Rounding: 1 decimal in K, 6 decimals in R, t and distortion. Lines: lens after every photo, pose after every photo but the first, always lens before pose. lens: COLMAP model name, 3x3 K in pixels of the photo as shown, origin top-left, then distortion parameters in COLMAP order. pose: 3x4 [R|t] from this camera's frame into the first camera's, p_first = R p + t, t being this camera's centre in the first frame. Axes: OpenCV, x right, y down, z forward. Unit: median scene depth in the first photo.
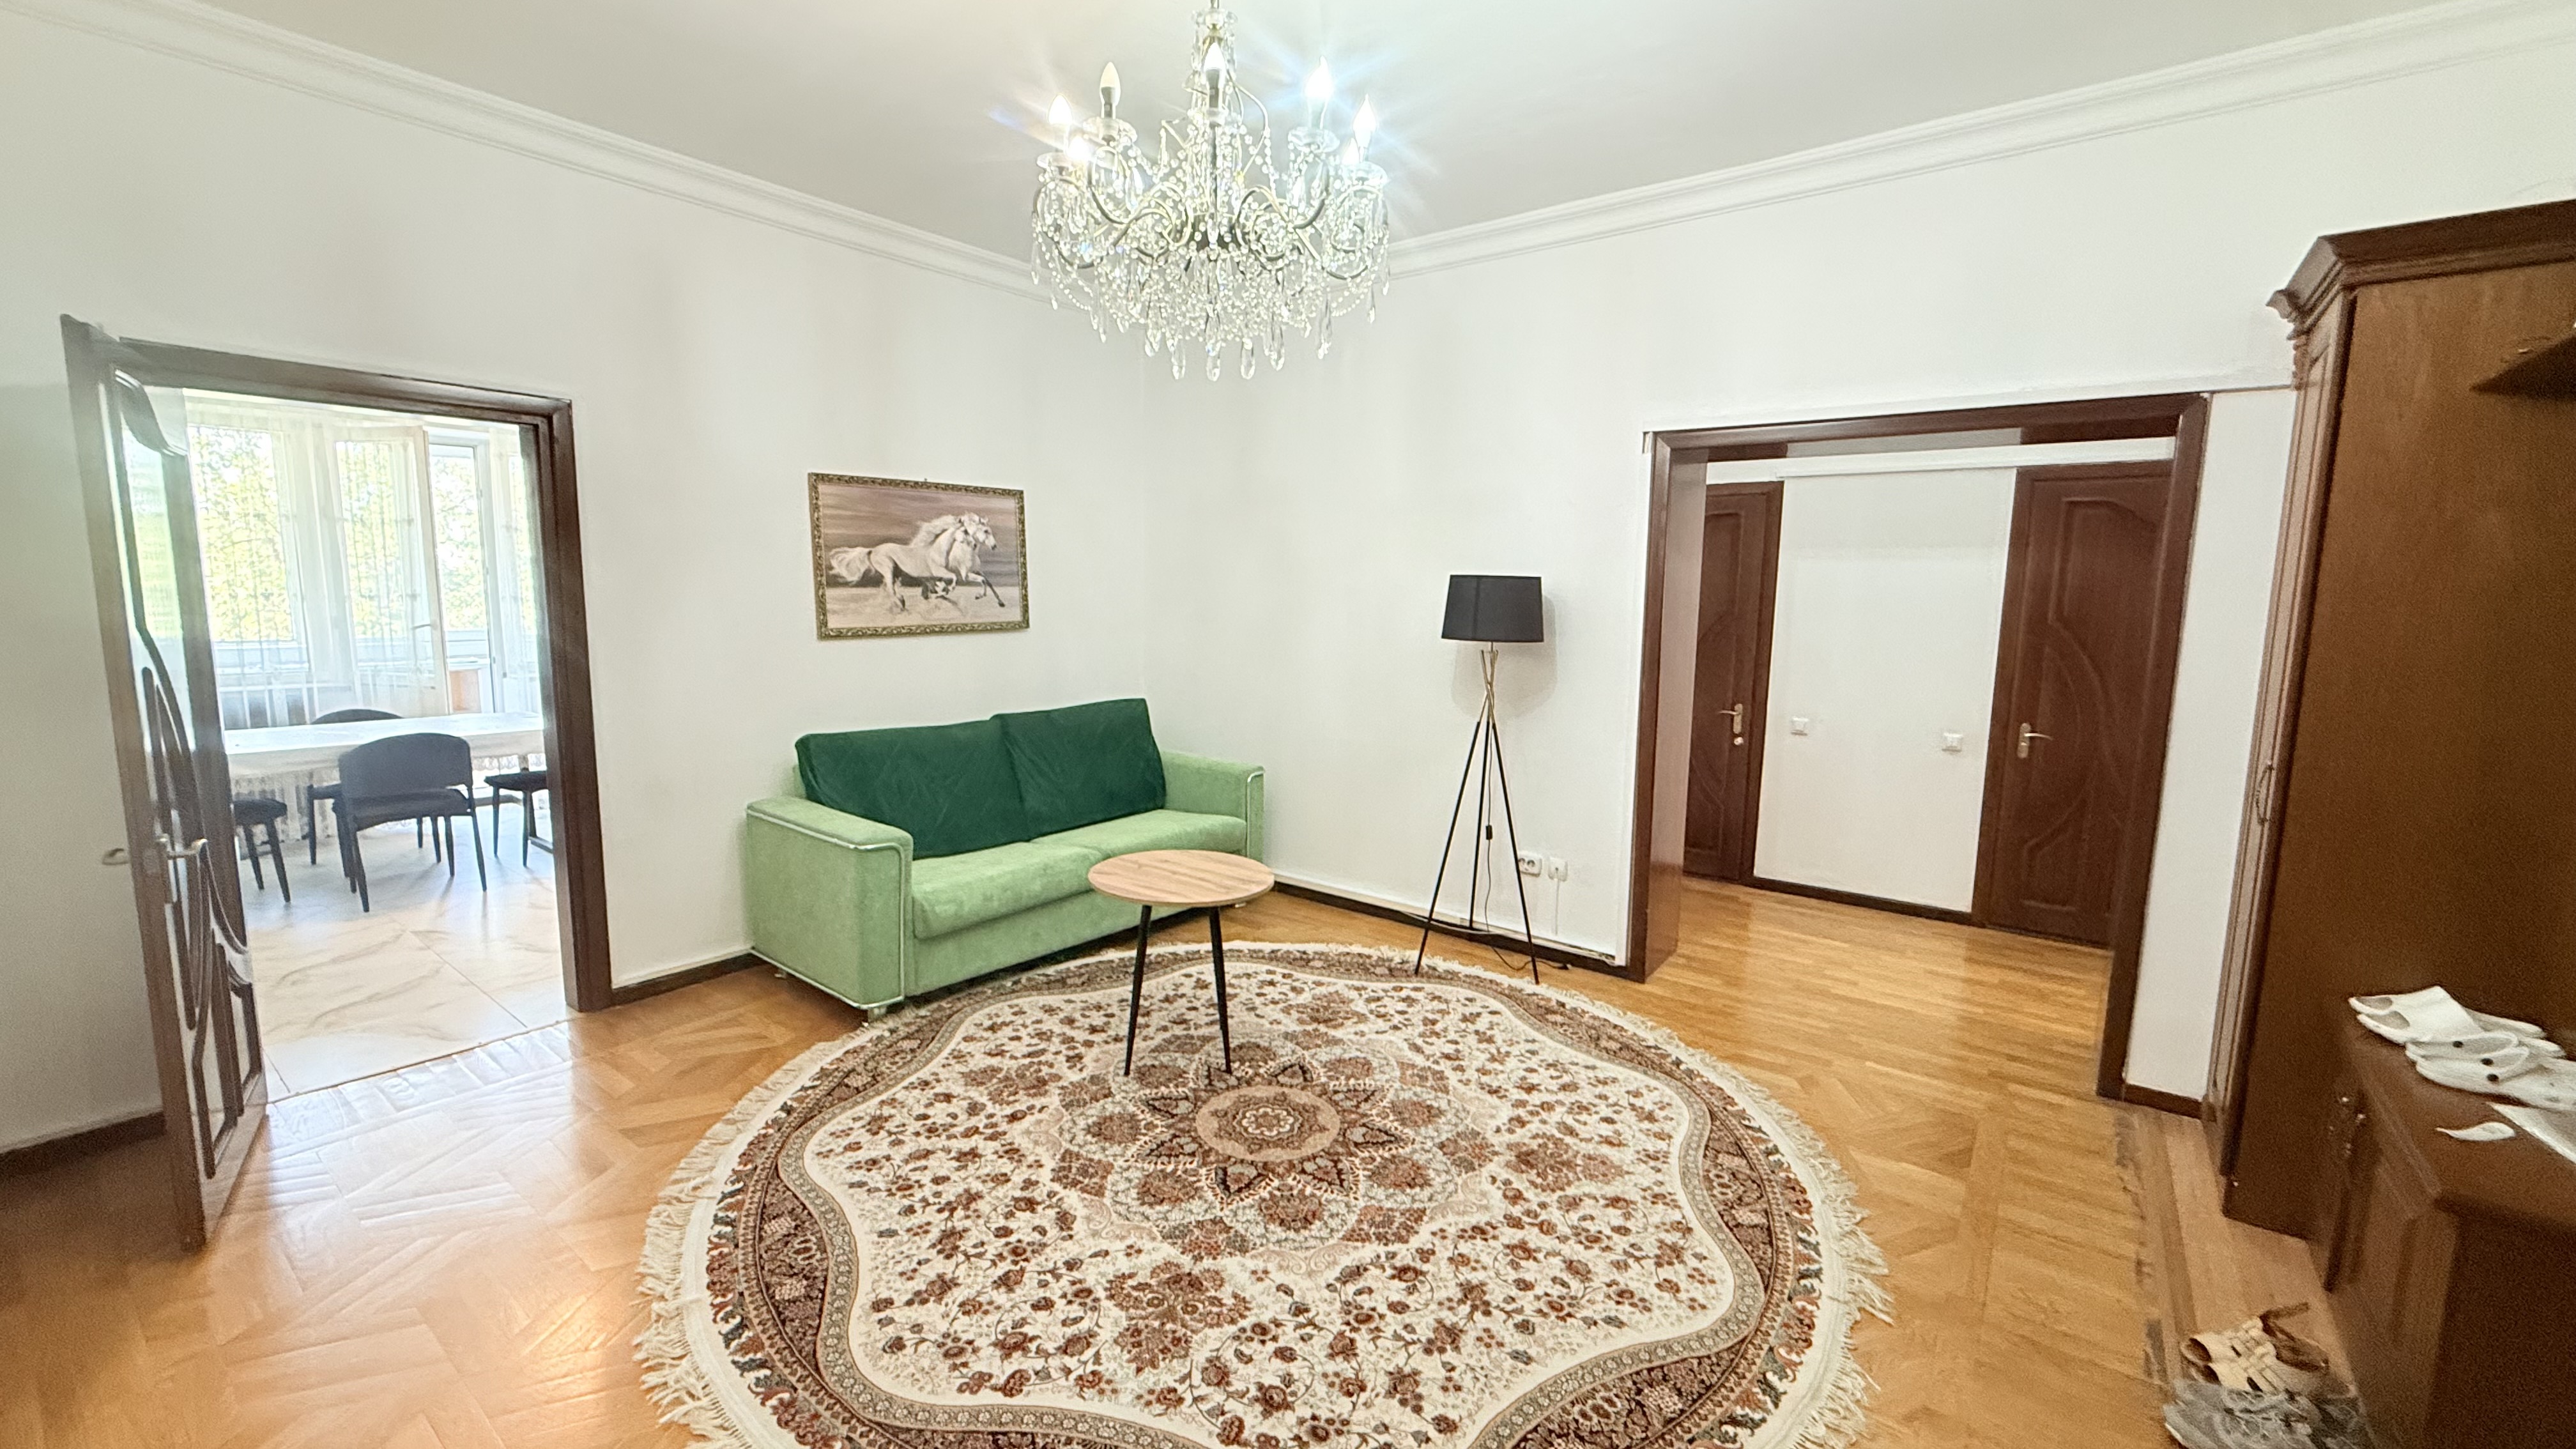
lens RADIAL K [[1041.8, 0, 1279.8], [0, 1041.8, 723.8], [0, 0, 1]] dist [-0.000004, 0.000059]
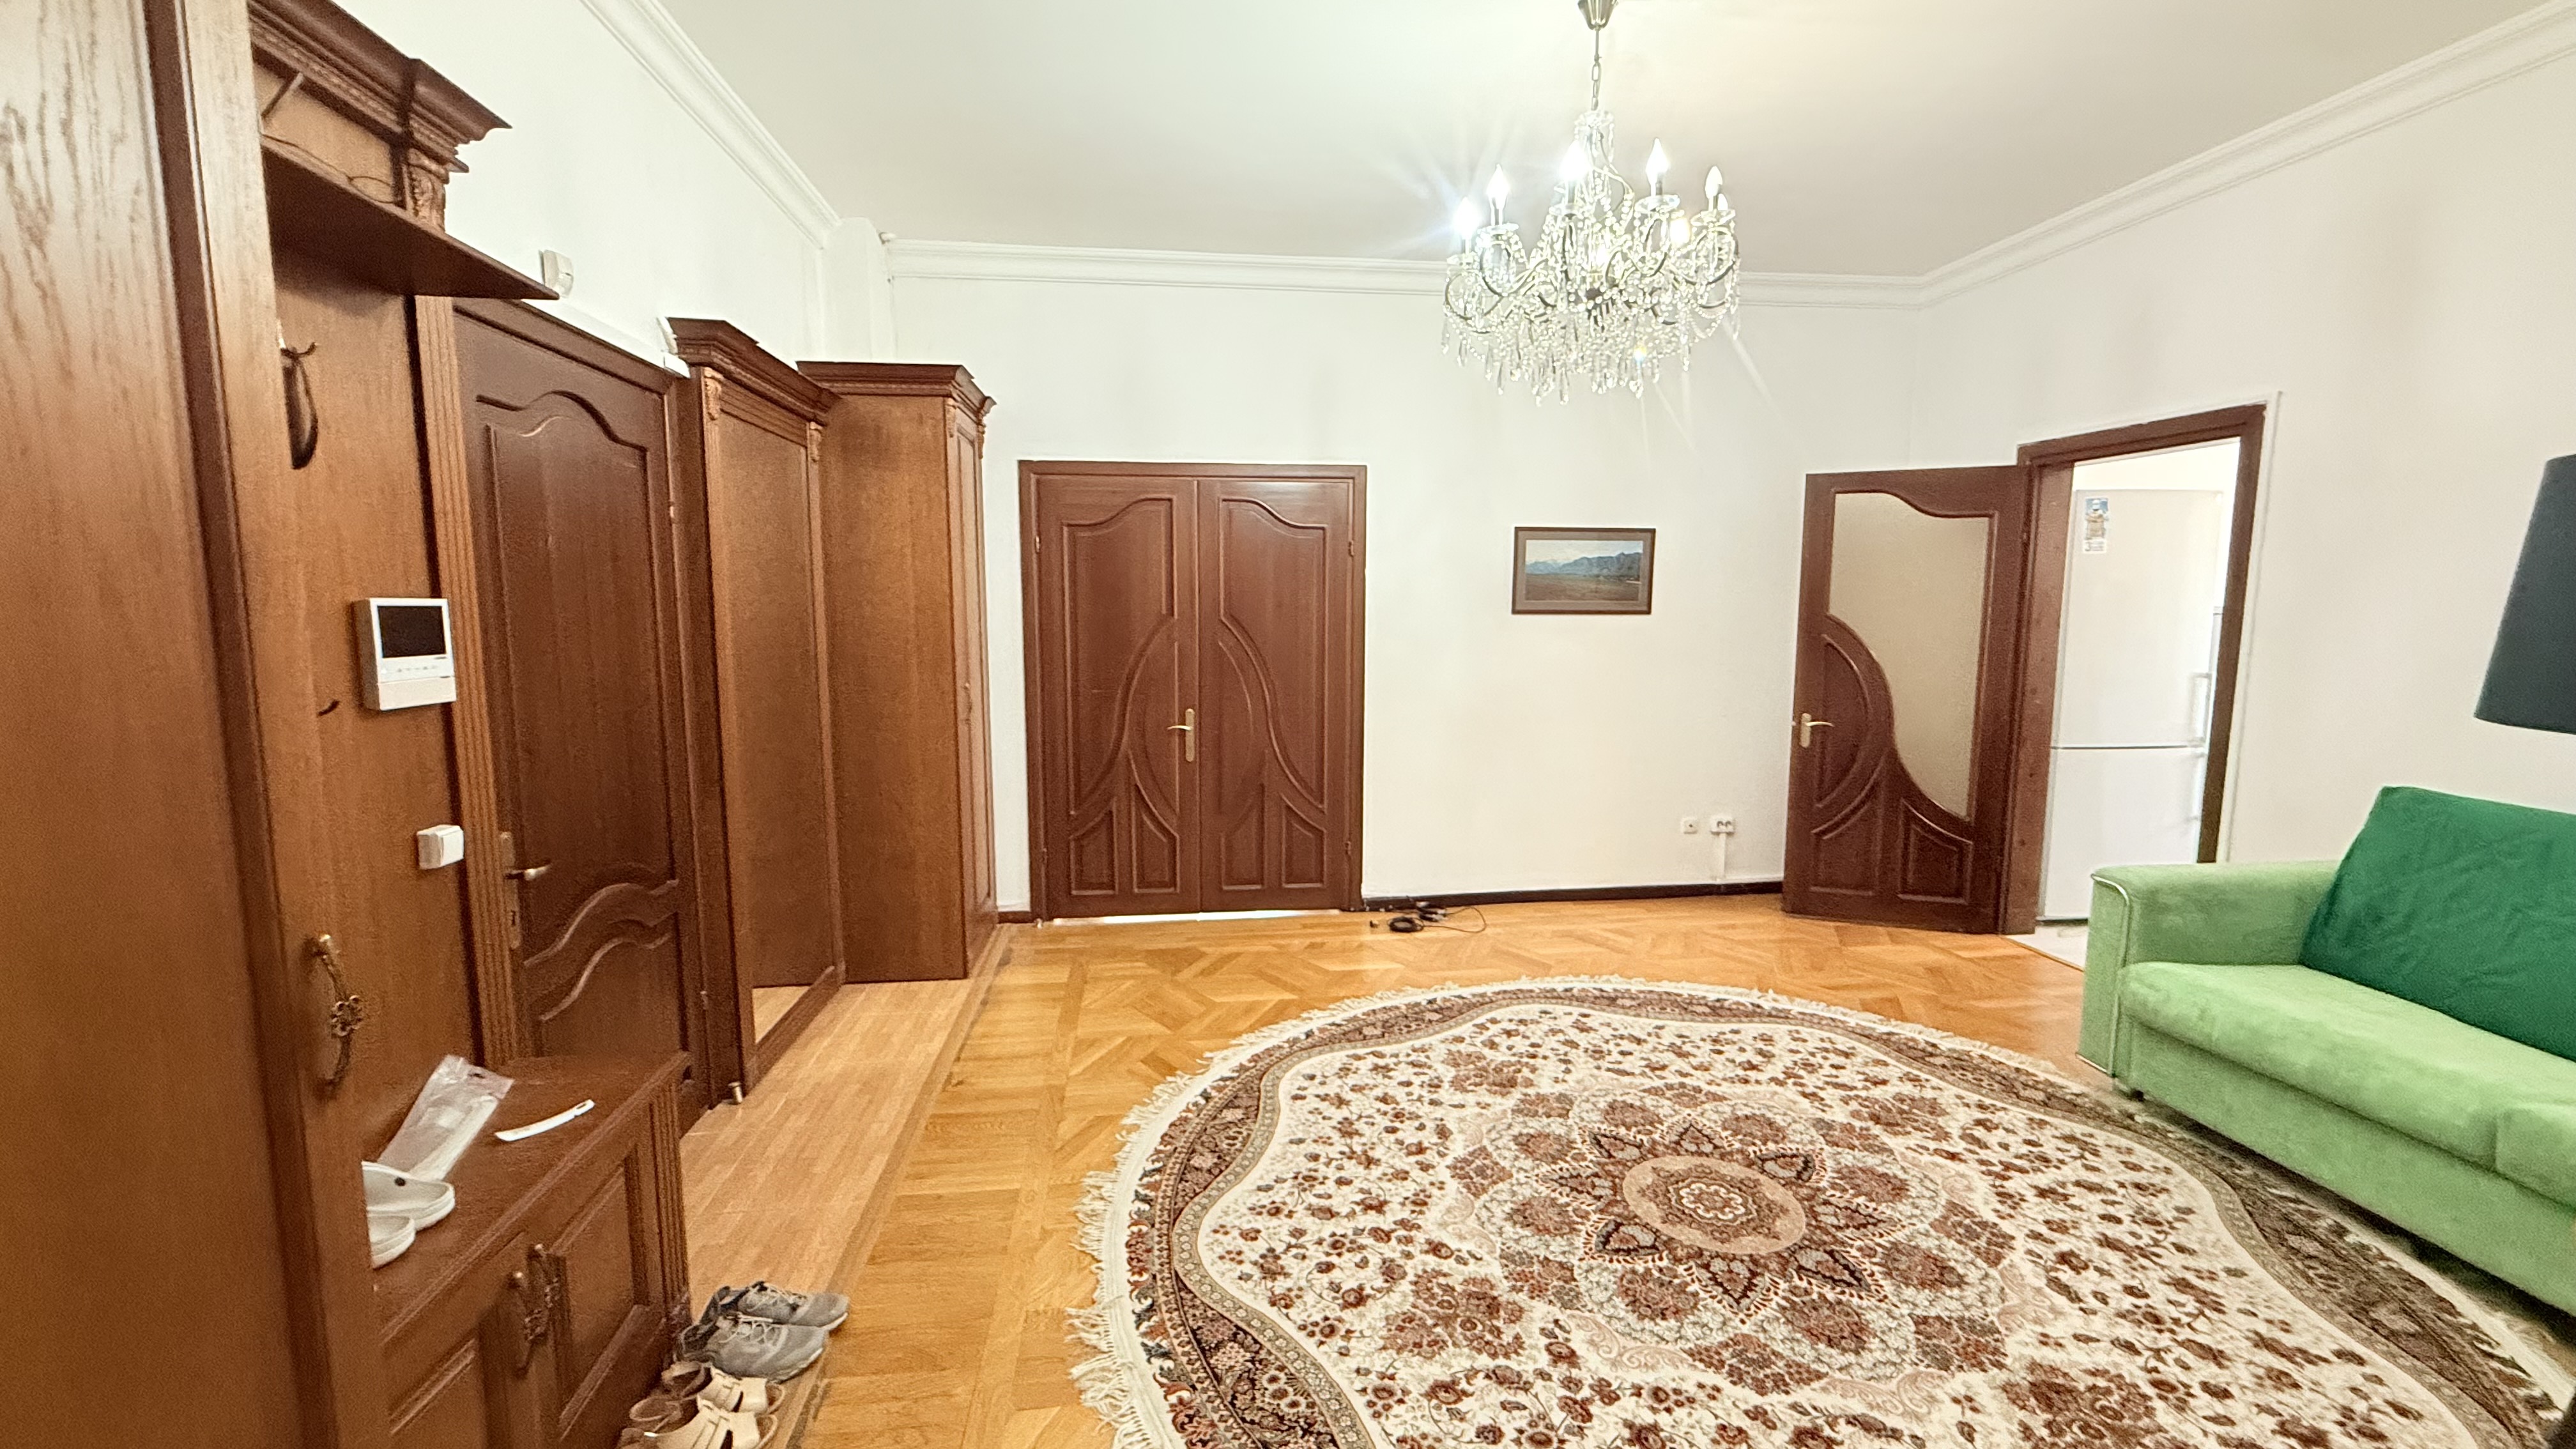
lens RADIAL K [[1041.8, 0, 1289.2], [0, 1041.8, 725.9], [0, 0, 1]] dist [-0.000004, 0.000059]
pose [[-0.712434, 0.069101, -0.698328, 0.962919], [-0.095623, 0.976298, 0.194162, -0.156657], [0.695193, 0.205104, -0.688940, 1.518029]]
